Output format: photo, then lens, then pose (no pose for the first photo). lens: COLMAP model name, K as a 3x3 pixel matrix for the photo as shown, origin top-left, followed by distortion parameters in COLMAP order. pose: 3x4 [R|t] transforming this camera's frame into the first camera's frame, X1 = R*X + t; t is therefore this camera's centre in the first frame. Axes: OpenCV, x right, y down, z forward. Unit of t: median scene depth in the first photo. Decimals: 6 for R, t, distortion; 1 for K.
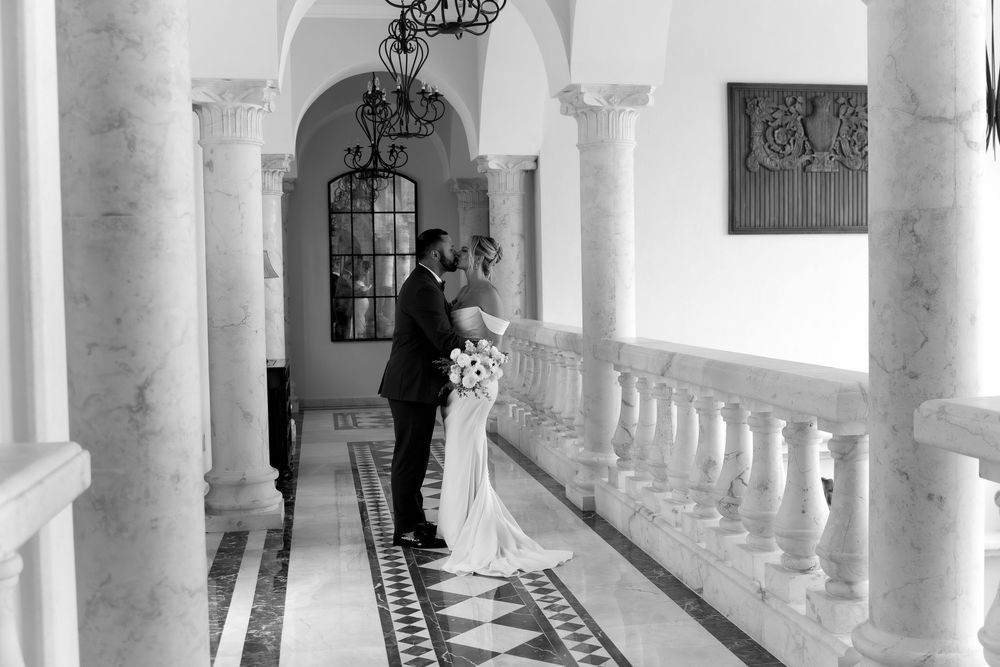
lens RADIAL K [[1165.3, 0, 510.3], [0, 1165.3, 336.7], [0, 0, 1]] dist [-0.041757, 0.000000]
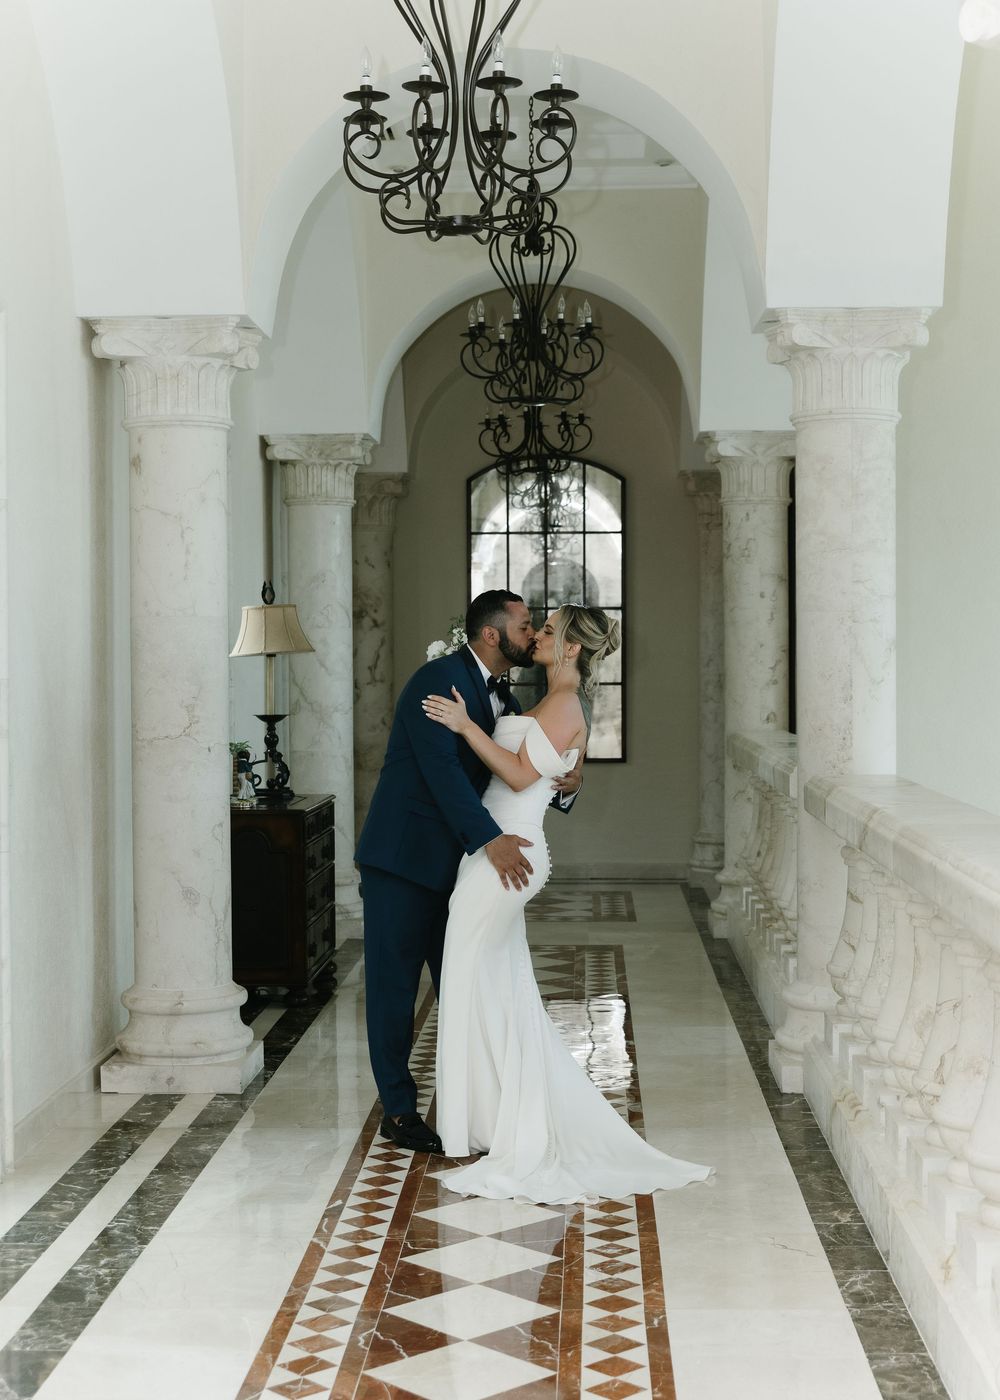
lens RADIAL K [[2144.5, 0, 495.9], [0, 2144.5, 693.5], [0, 0, 1]] dist [-0.046631, 0.000000]
pose [[0.973071, 0.016425, -0.229919, 0.193951], [-0.021910, 0.999532, -0.021328, -0.014546], [0.229461, 0.025791, 0.972976, -0.006055]]
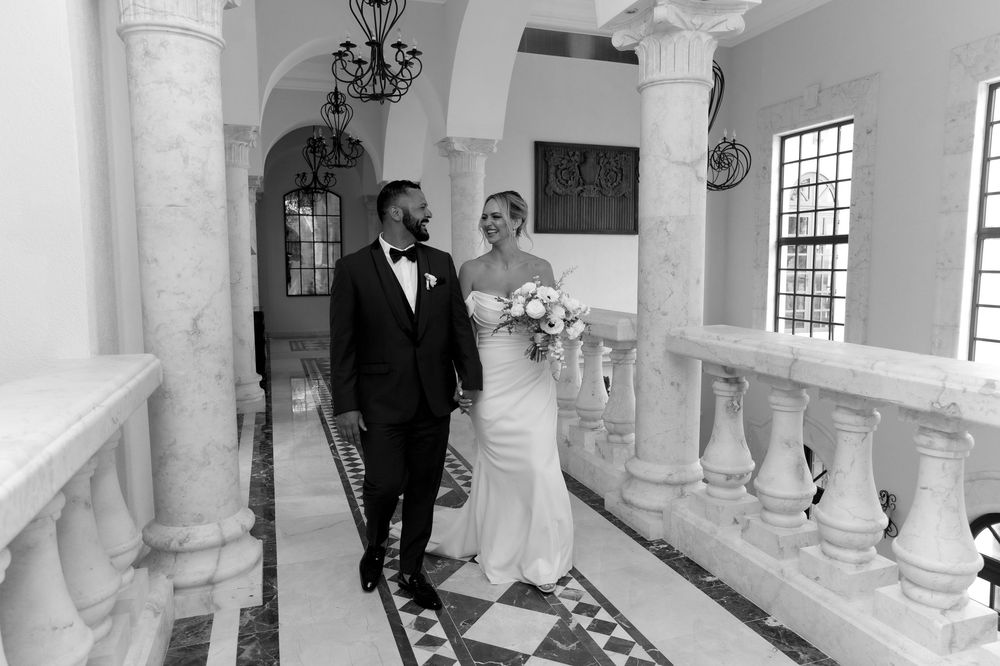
lens RADIAL K [[703.7, 0, 498.5], [0, 703.7, 335.7], [0, 0, 1]] dist [-0.019371, 0.019406]
pose [[0.987596, -0.001770, 0.157005, -0.036612], [-0.006877, 0.998489, 0.054518, 0.006997], [-0.156864, -0.054921, 0.986092, 0.005904]]
